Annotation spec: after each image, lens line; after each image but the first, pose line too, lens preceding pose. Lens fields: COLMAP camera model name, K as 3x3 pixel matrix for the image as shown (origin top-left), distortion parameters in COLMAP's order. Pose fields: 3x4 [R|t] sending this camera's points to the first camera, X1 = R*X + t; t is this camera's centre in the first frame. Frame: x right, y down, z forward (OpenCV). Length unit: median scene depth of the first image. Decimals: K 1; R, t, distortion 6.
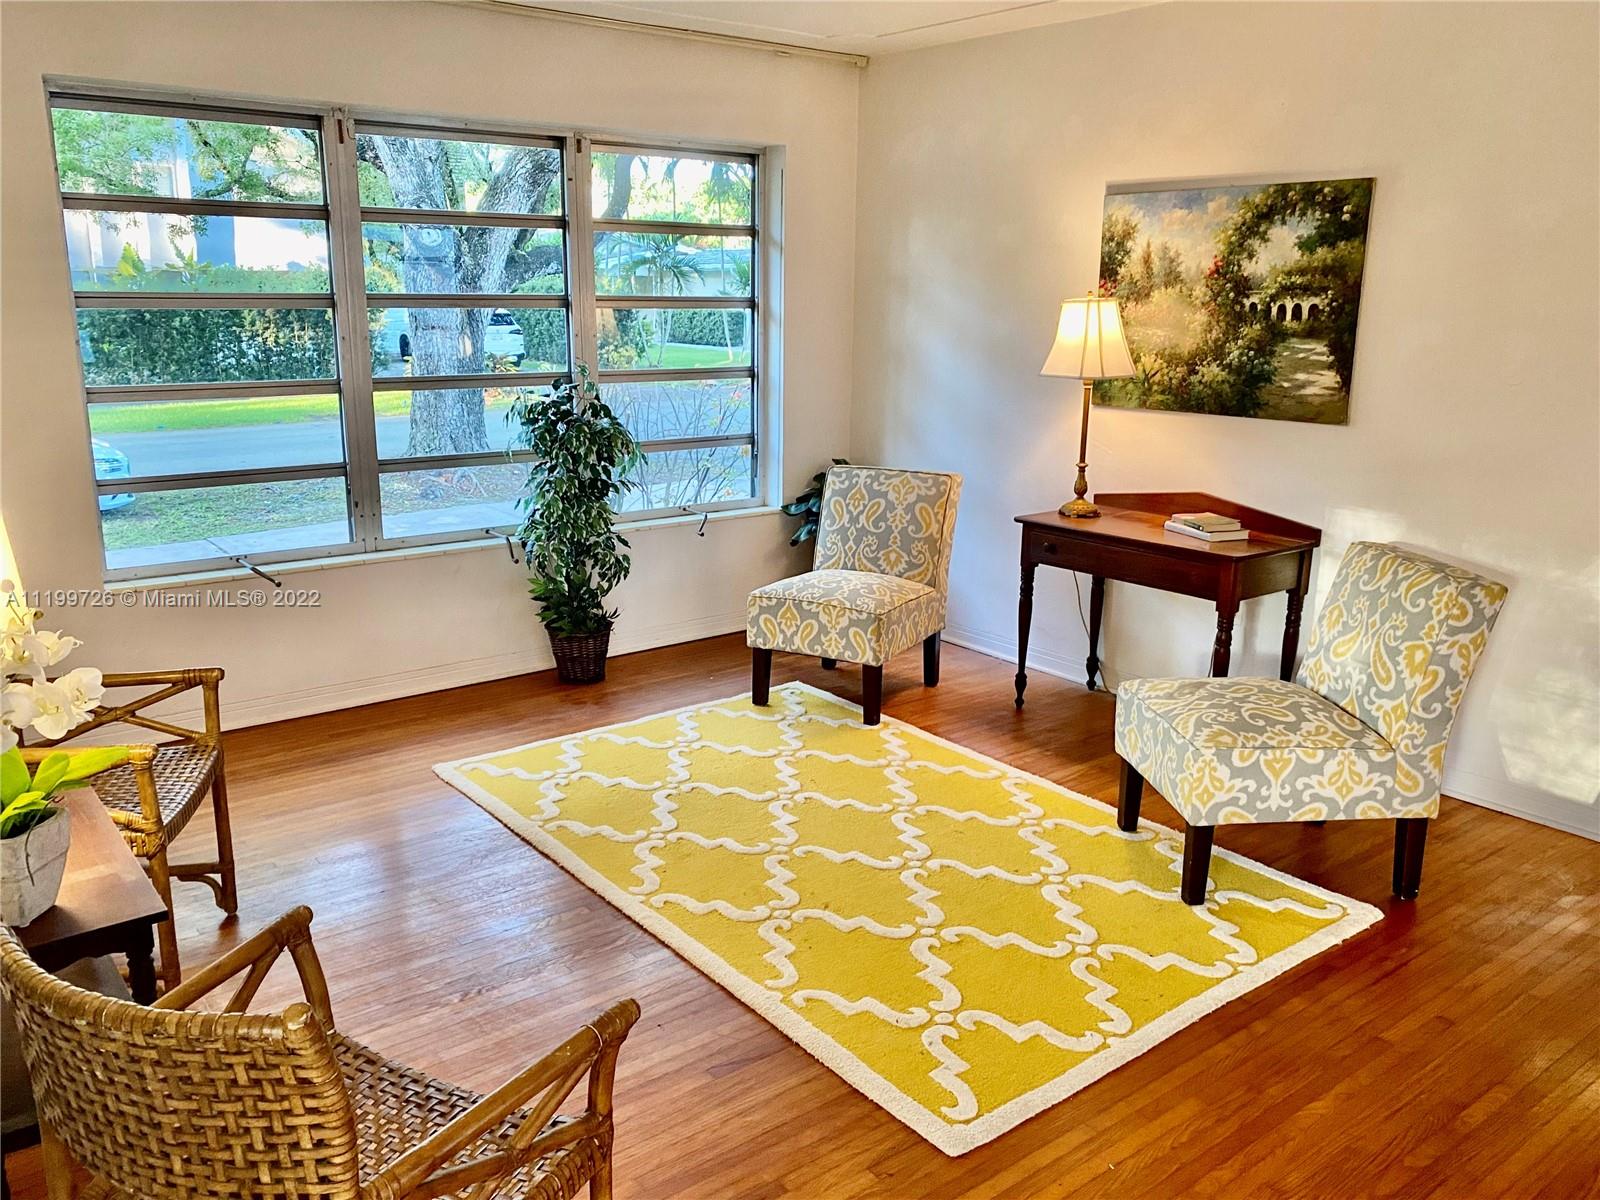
lens RADIAL K [[1261.6, 0, 775.1], [0, 1261.6, 599.3], [0, 0, 1]] dist [0.076687, -0.178600]
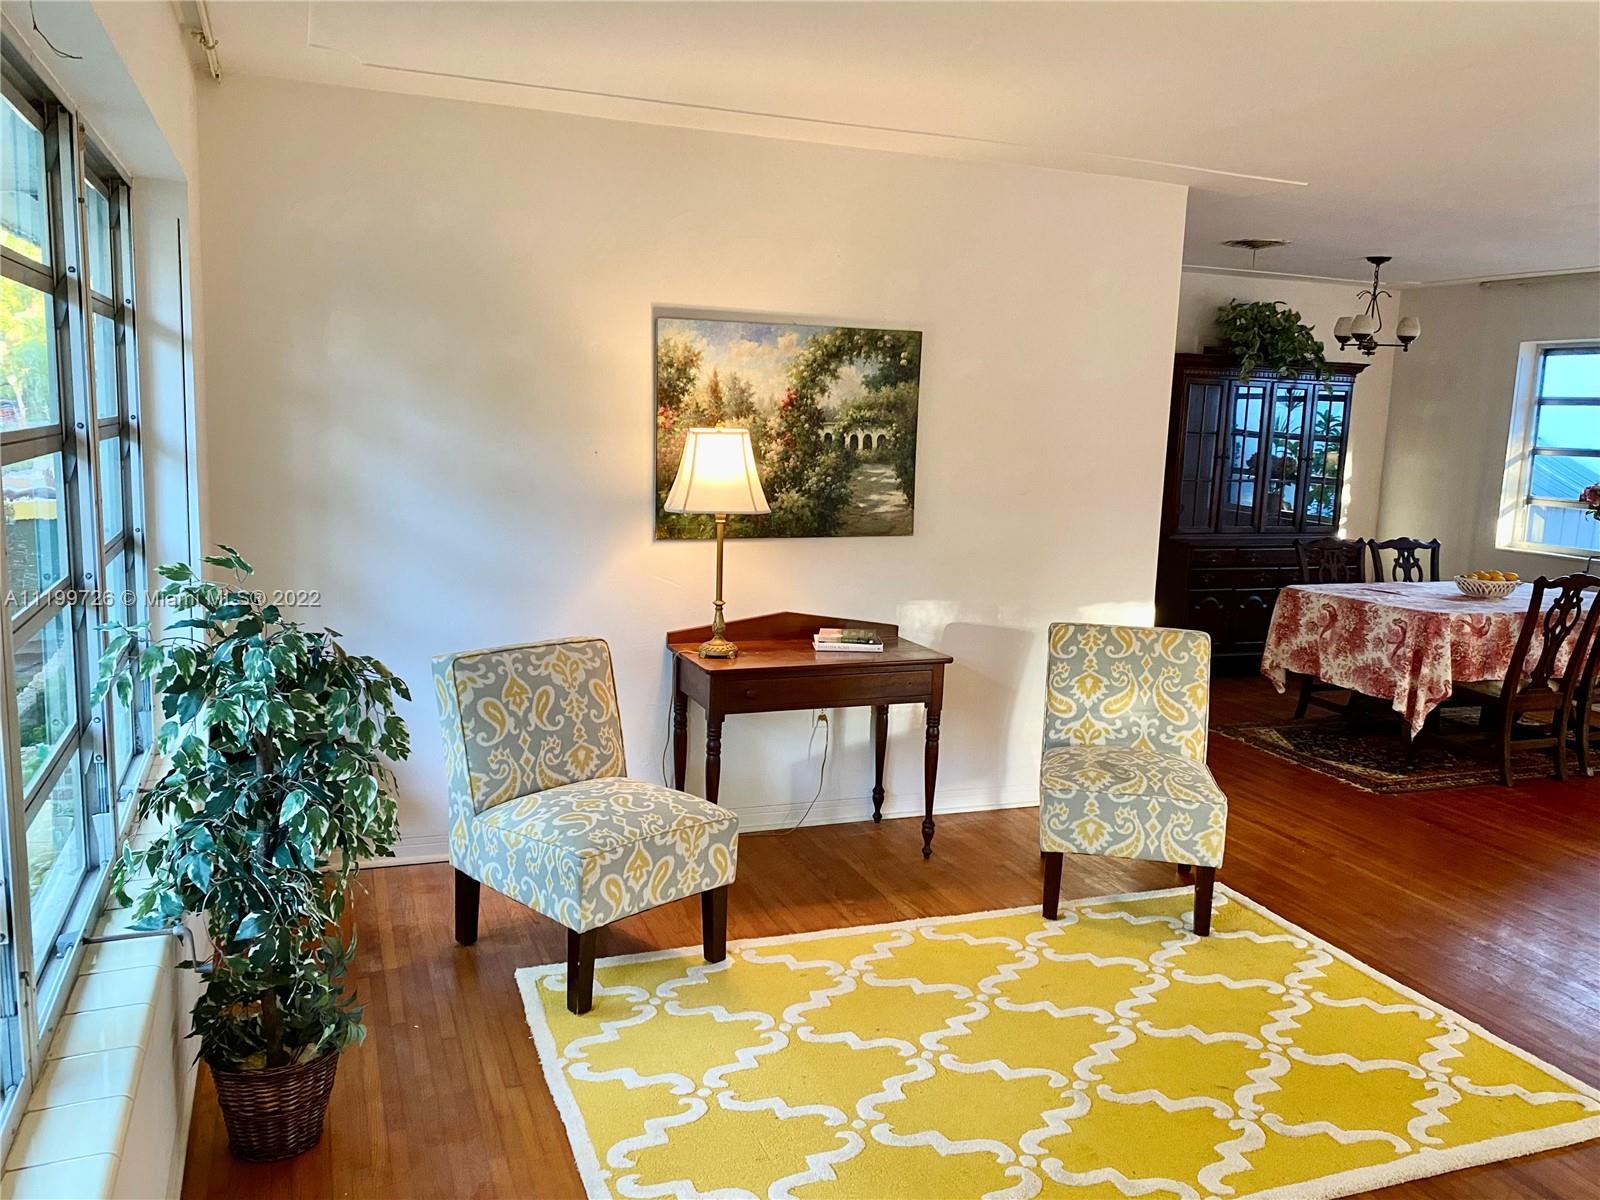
lens RADIAL K [[1261.6, 0, 775.1], [0, 1261.6, 599.3], [0, 0, 1]] dist [0.076687, -0.178600]
pose [[0.293696, -0.140716, 0.945485, -0.688674], [0.200848, 0.976110, 0.082885, -0.196014], [-0.934560, 0.165556, 0.314942, 0.736130]]
